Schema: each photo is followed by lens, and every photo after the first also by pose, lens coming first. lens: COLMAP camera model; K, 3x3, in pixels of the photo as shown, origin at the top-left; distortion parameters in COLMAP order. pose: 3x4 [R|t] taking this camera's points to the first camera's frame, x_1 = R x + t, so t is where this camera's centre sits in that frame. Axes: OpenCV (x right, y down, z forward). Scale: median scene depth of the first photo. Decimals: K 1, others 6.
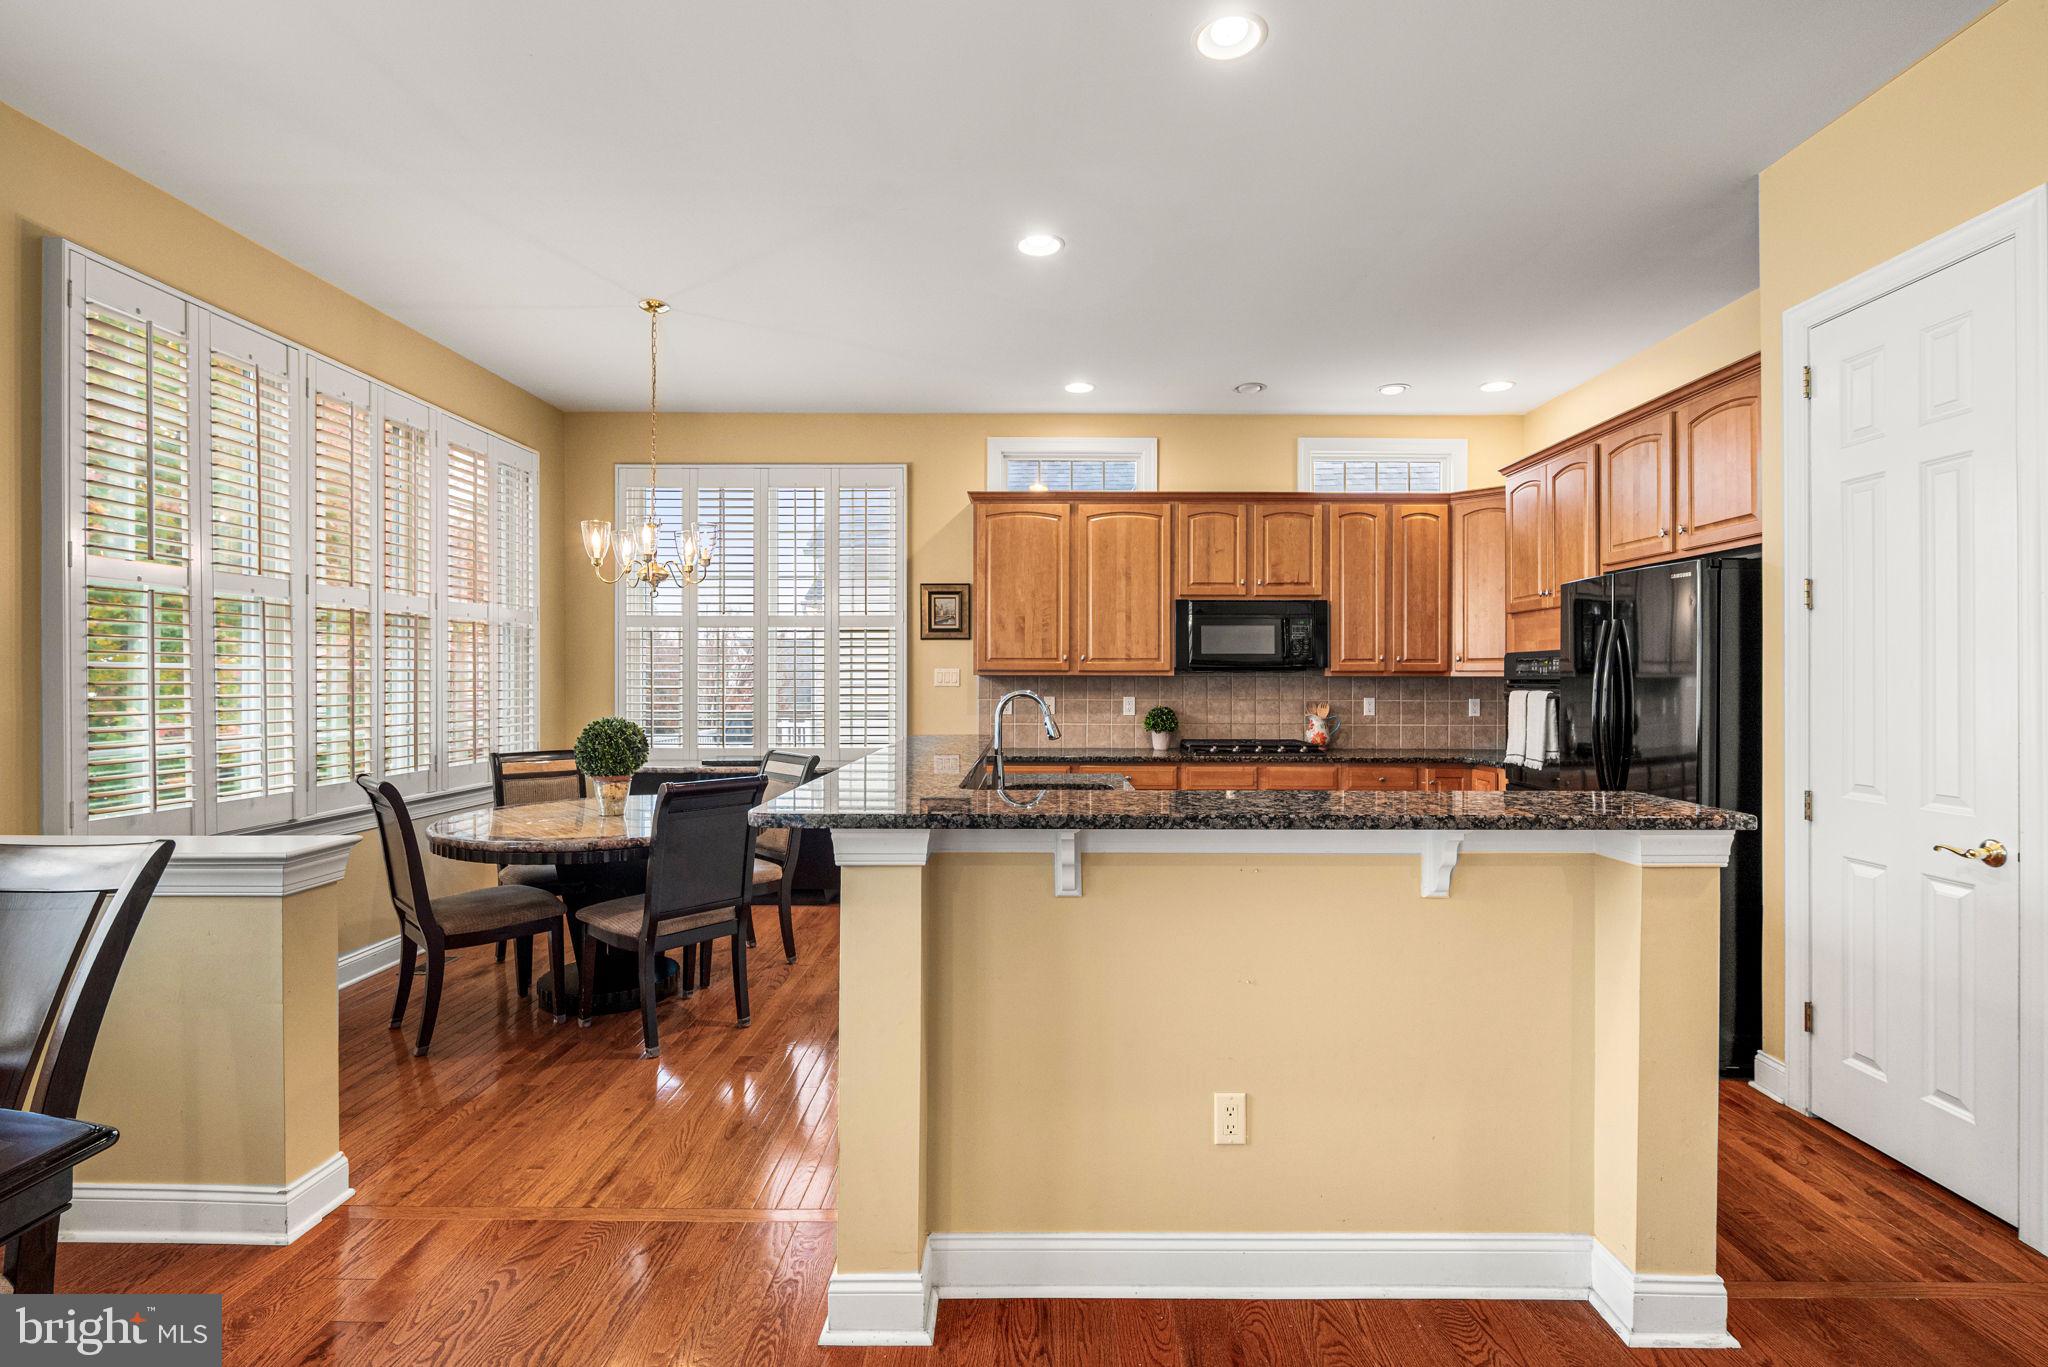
lens RADIAL K [[920.8, 0, 1045.0], [0, 920.8, 675.1], [0, 0, 1]] dist [-0.002208, -0.000113]
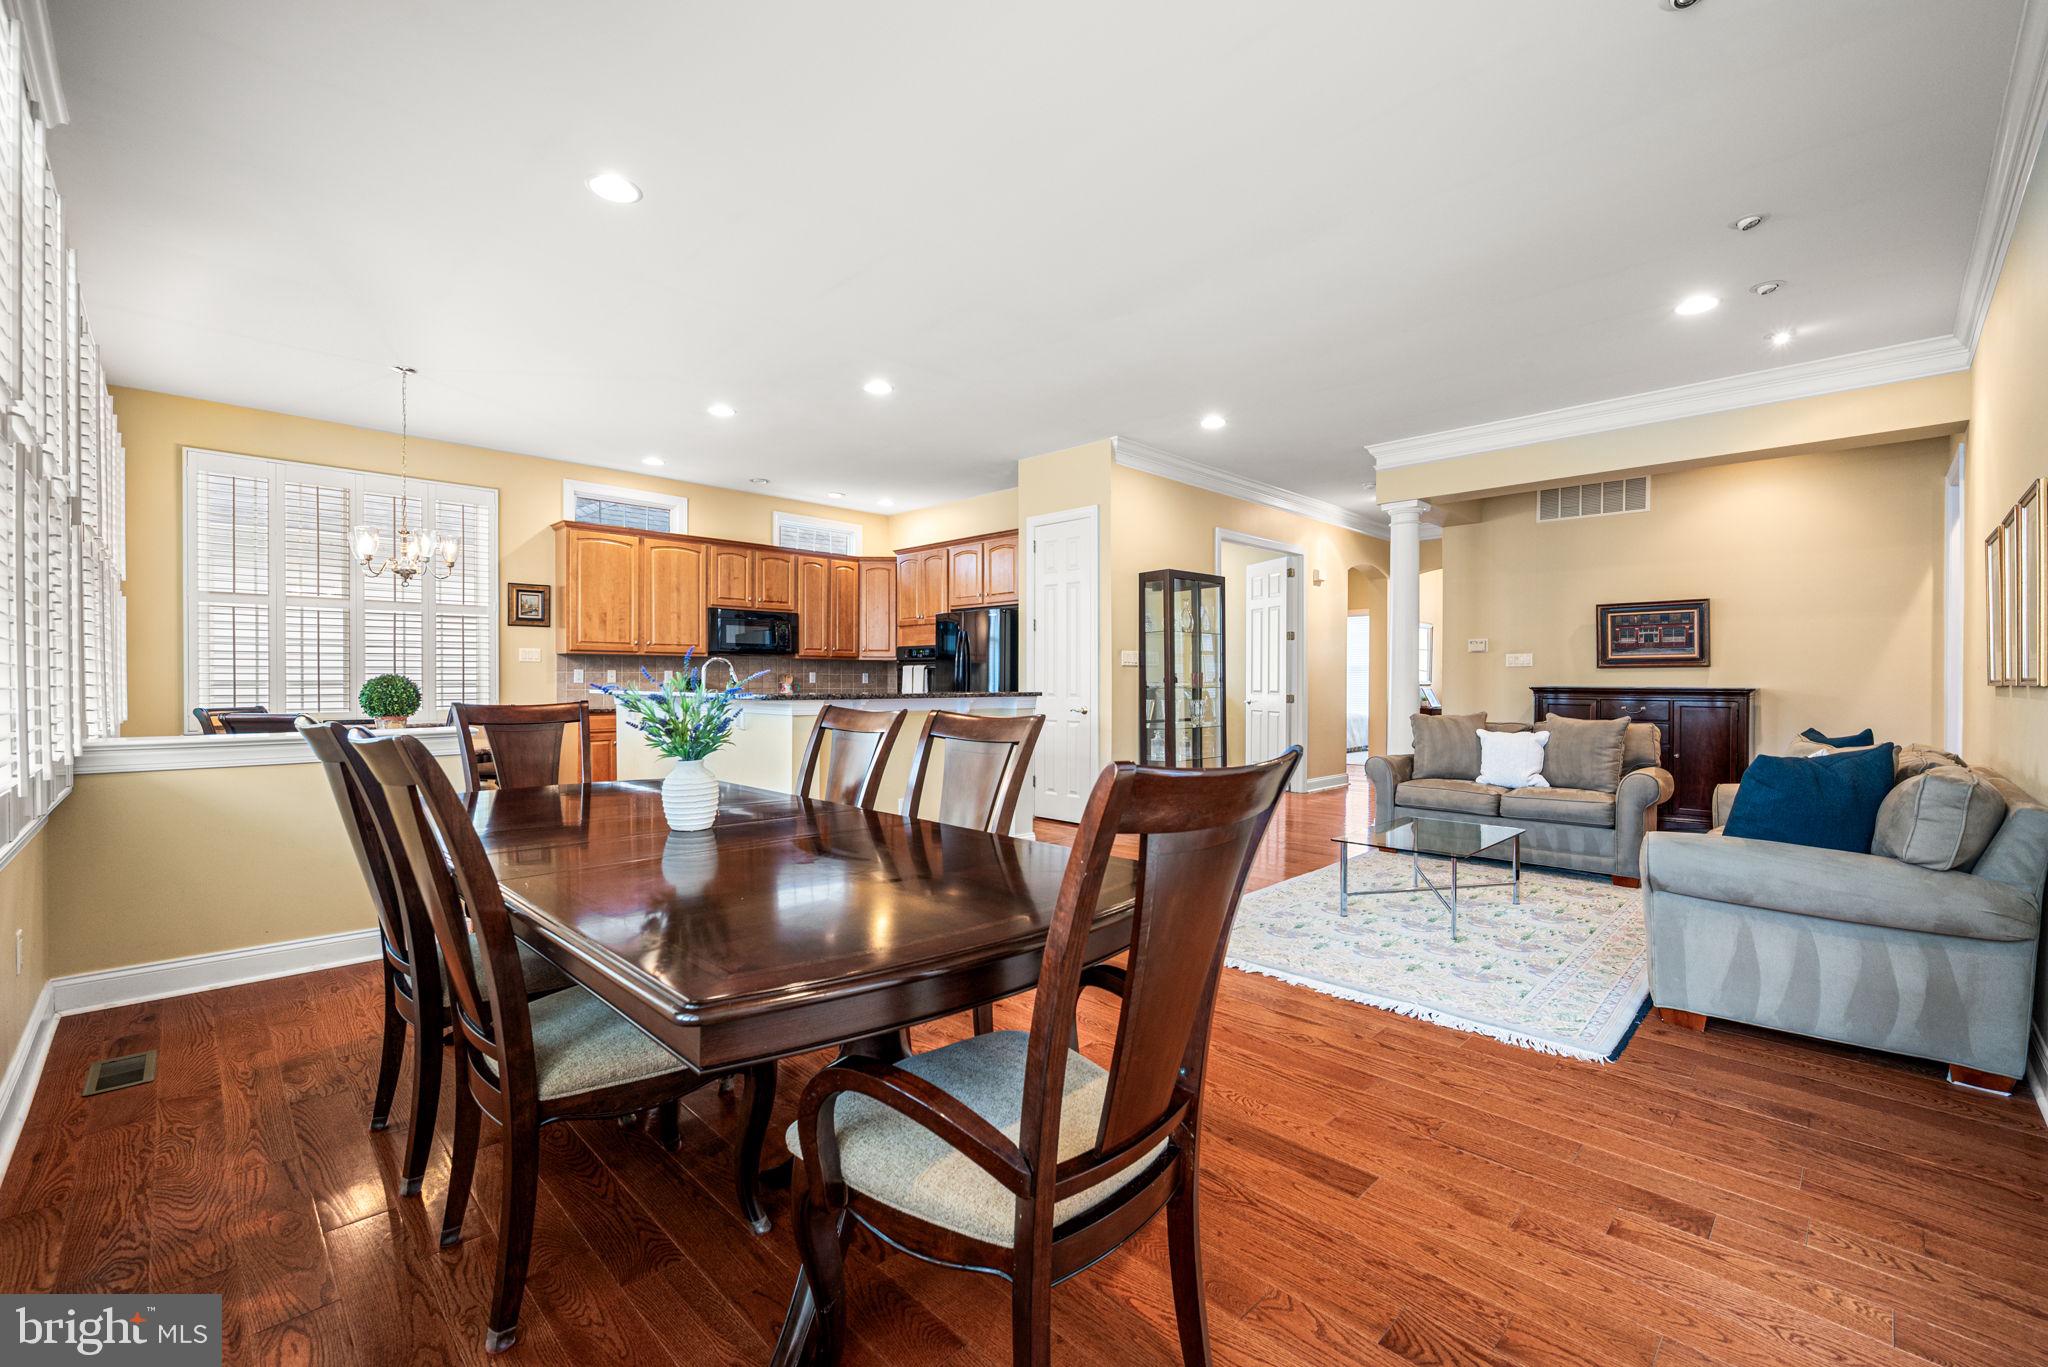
lens RADIAL K [[836.1, 0, 1024.0], [0, 836.1, 683.5], [0, 0, 1]] dist [-0.001613, -0.000487]
pose [[0.709612, -0.003737, 0.704583, -0.472787], [-0.003826, 0.999951, 0.009157, 0.031343], [-0.704582, -0.009193, 0.709563, -0.370878]]
